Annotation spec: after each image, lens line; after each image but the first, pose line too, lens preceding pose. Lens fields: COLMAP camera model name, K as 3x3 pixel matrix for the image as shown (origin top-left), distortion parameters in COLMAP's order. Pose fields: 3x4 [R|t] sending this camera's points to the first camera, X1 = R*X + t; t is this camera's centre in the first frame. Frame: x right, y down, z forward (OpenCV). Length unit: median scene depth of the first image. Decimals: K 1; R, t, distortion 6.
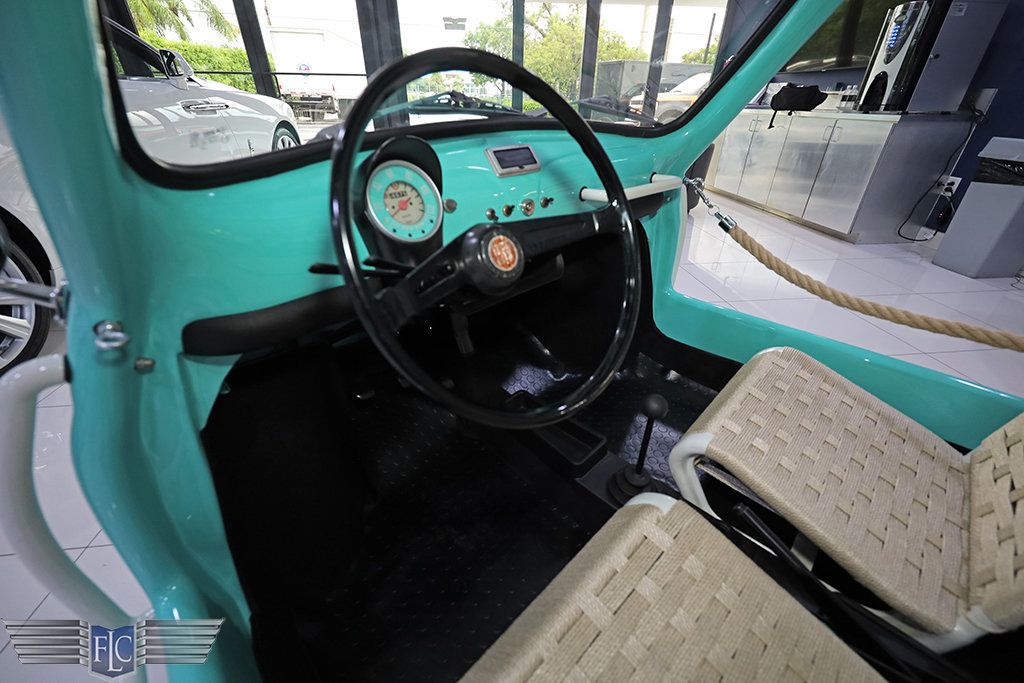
lens RADIAL K [[410.1, 0, 516.2], [0, 410.1, 339.6], [0, 0, 1]] dist [0.001661, 0.000320]
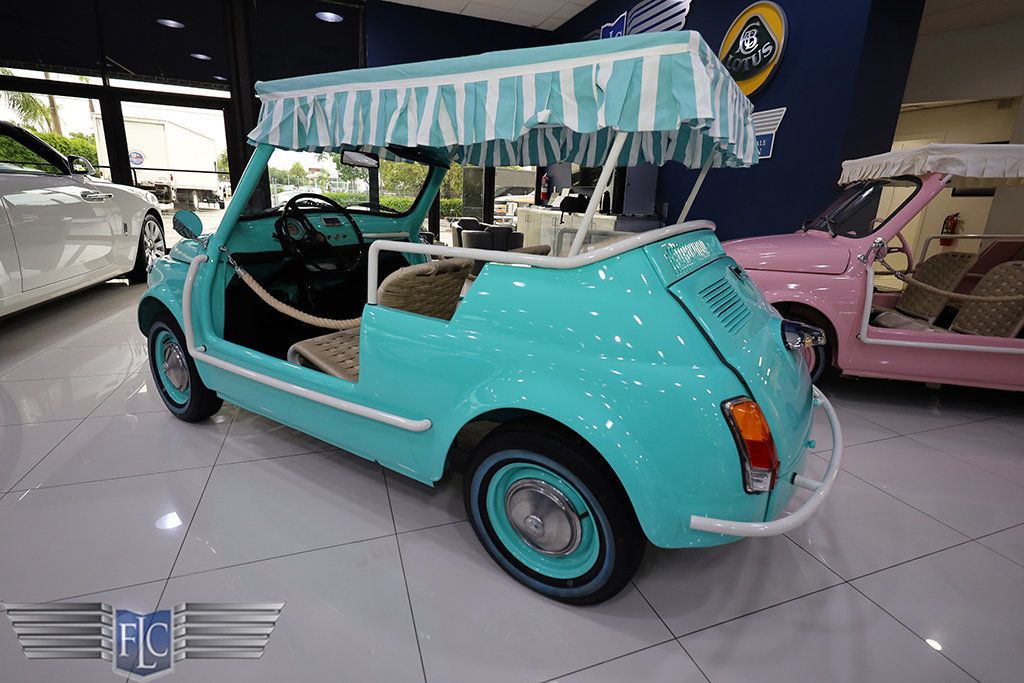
lens RADIAL K [[491.8, 0, 515.1], [0, 491.8, 330.5], [0, 0, 1]] dist [0.008224, -0.000134]
pose [[0.971682, -0.031913, 0.234128, 0.279351], [0.092257, 0.963434, -0.251564, 0.861592], [-0.217538, 0.266040, 0.939095, -1.554256]]
